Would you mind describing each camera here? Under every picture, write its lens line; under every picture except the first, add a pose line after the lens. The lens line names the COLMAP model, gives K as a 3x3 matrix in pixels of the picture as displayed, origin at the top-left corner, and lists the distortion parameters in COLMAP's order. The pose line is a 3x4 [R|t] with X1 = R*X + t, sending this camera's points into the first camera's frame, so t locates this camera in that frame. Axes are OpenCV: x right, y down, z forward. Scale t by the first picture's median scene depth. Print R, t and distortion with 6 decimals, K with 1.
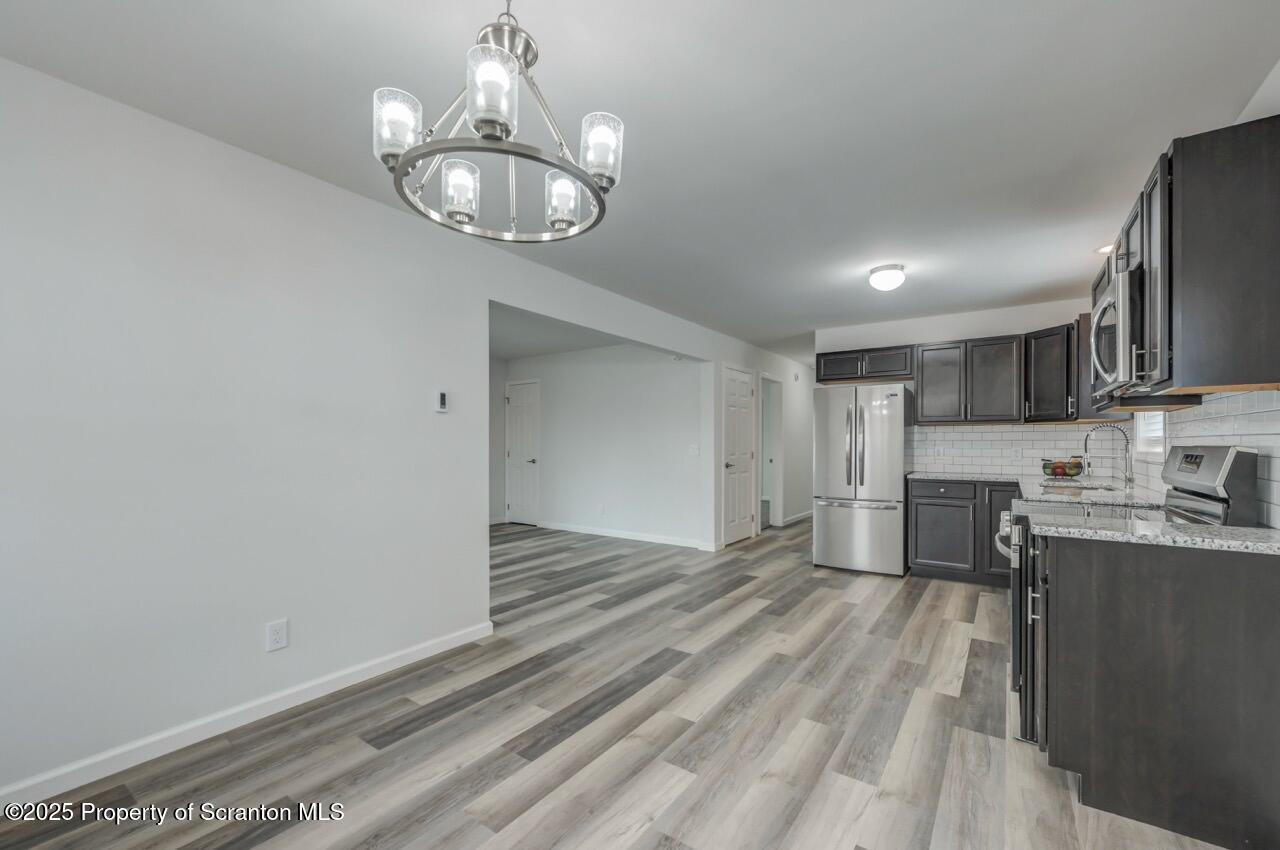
lens RADIAL K [[512.2, 0, 643.6], [0, 512.2, 456.2], [0, 0, 1]] dist [-0.003288, 0.001303]
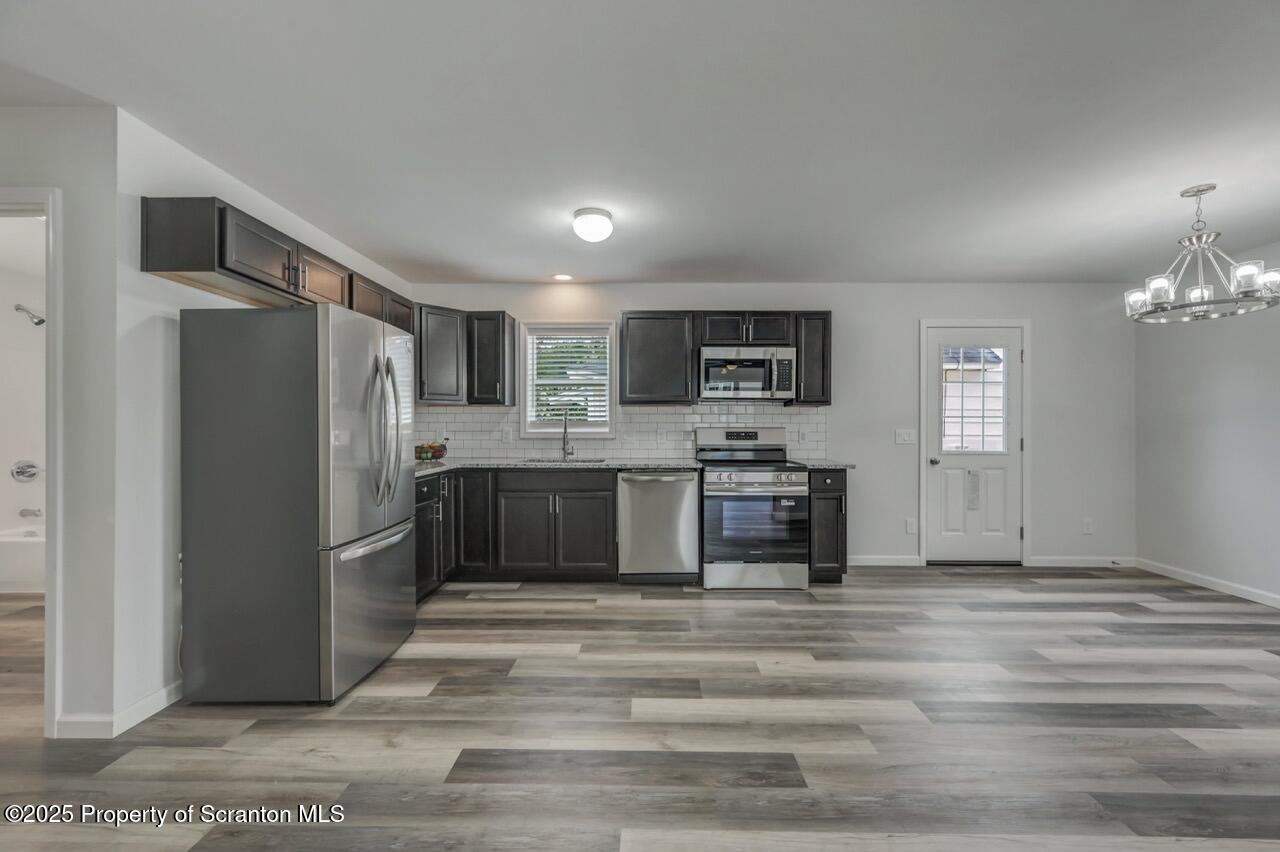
lens RADIAL K [[512.2, 0, 634.6], [0, 512.2, 424.7], [0, 0, 1]] dist [-0.003288, 0.001303]
pose [[-0.558187, 0.000053, 0.829715, -0.307055], [0.019377, 0.999728, 0.012972, -0.046947], [-0.829489, 0.023318, -0.558036, 1.753047]]
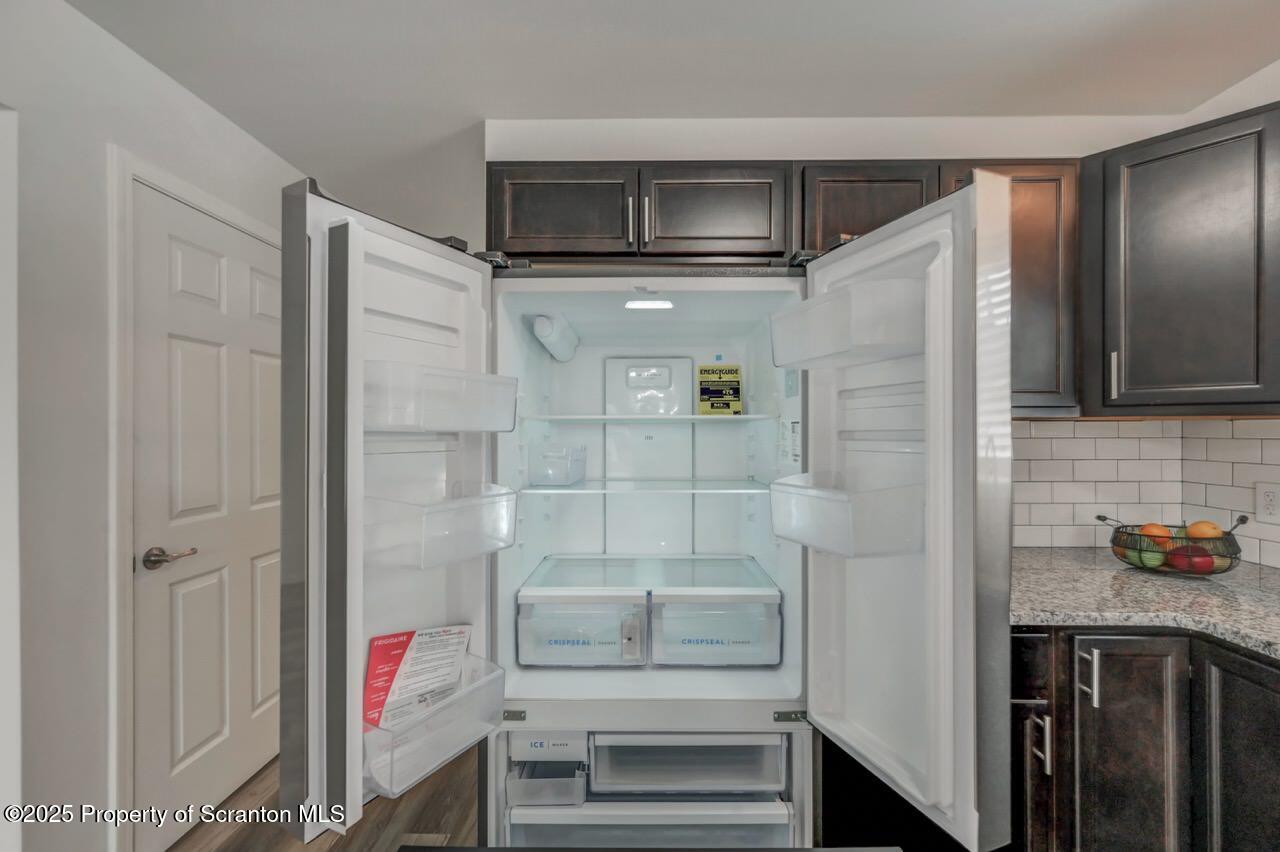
lens RADIAL K [[512.2, 0, 644.3], [0, 512.2, 430.0], [0, 0, 1]] dist [-0.003288, 0.001303]
pose [[0.830112, -0.000239, 0.557596, 0.456721], [0.010962, 0.999814, -0.015891, -0.079612], [-0.557488, 0.019303, 0.829960, 1.305557]]
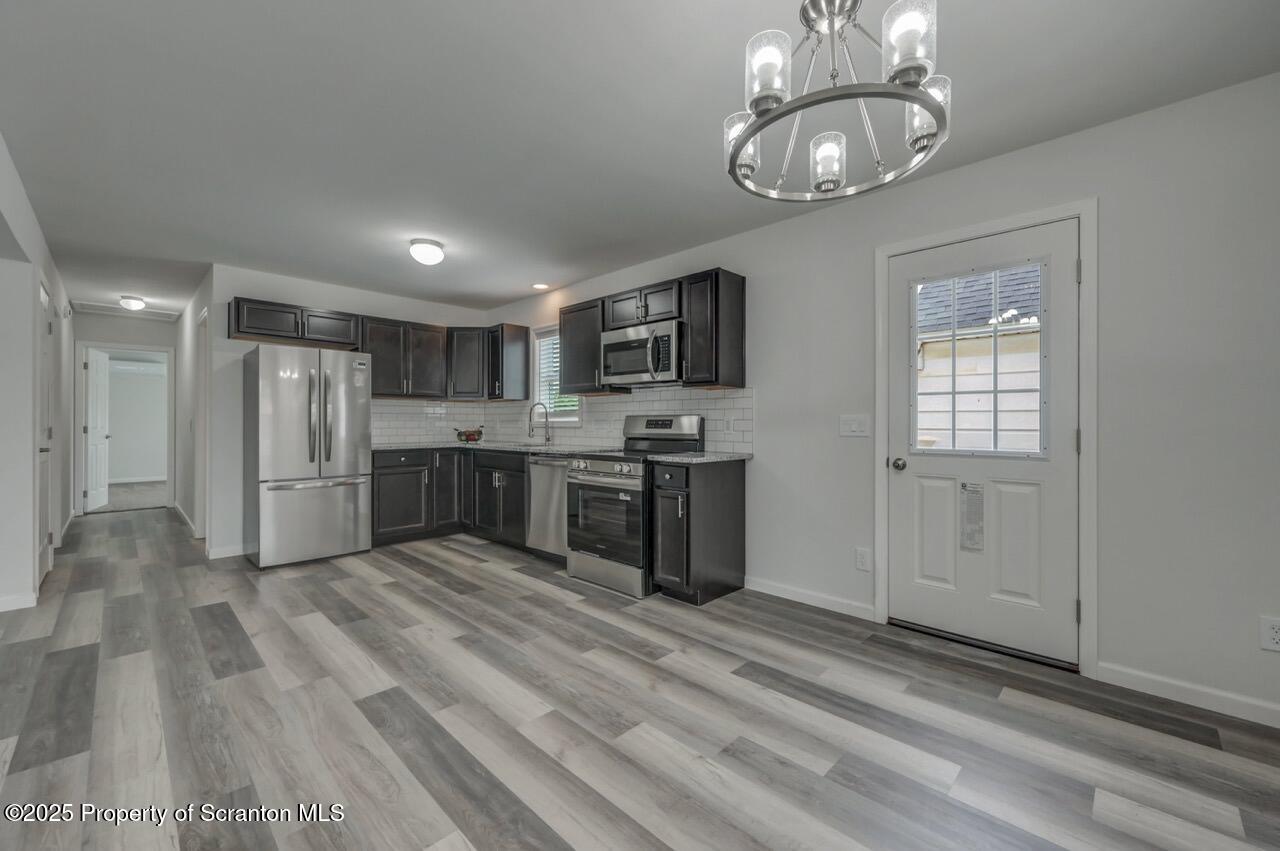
lens RADIAL K [[512.2, 0, 633.9], [0, 512.2, 422.3], [0, 0, 1]] dist [-0.003288, 0.001303]
pose [[0.167285, 0.004944, 0.985896, -0.581148], [0.021257, 0.999737, -0.008620, 0.015575], [-0.985679, 0.022399, 0.167136, 0.523106]]
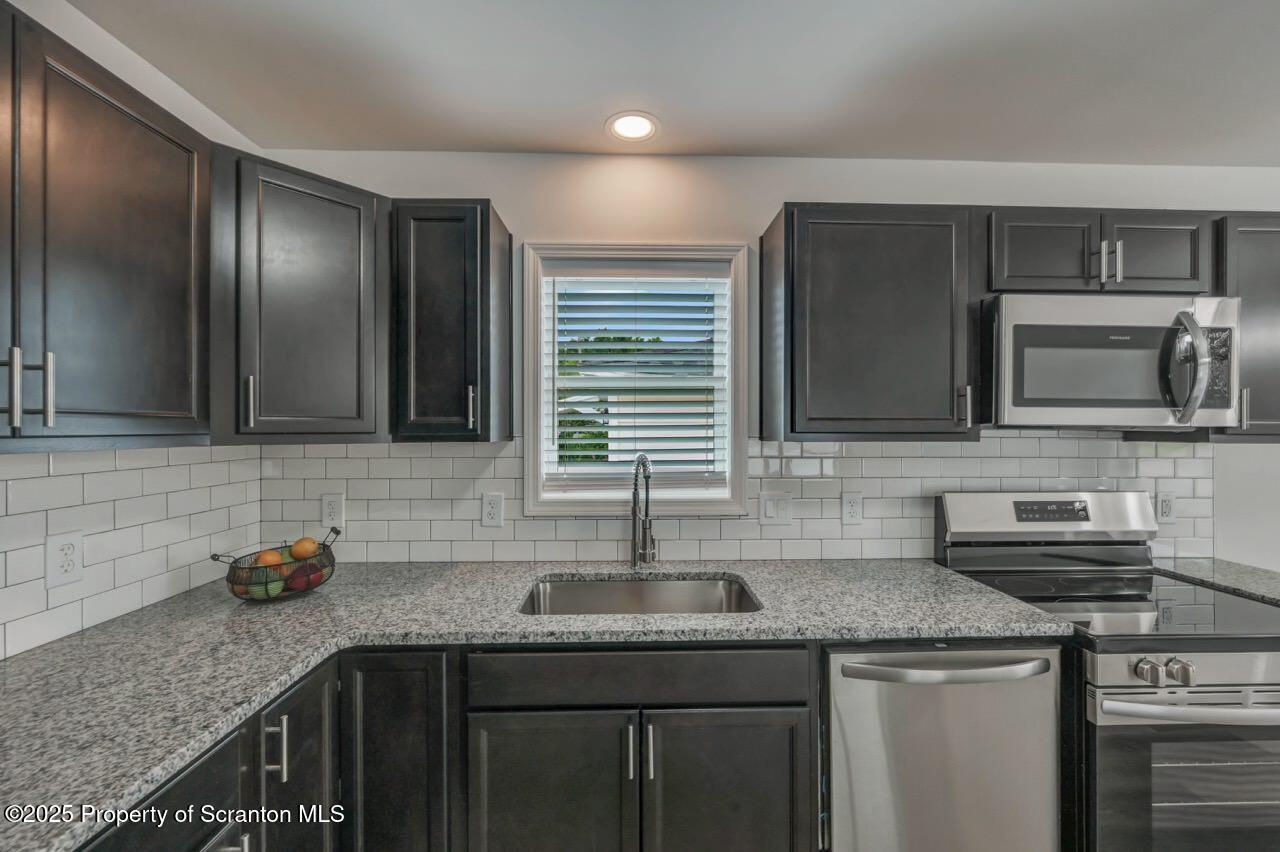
lens RADIAL K [[512.2, 0, 641.3], [0, 512.2, 424.2], [0, 0, 1]] dist [-0.003288, 0.001303]
pose [[-0.598792, 0.003923, 0.800895, 0.538628], [0.018741, 0.999783, 0.009115, -0.111864], [-0.800686, 0.020468, -0.598735, 1.453777]]
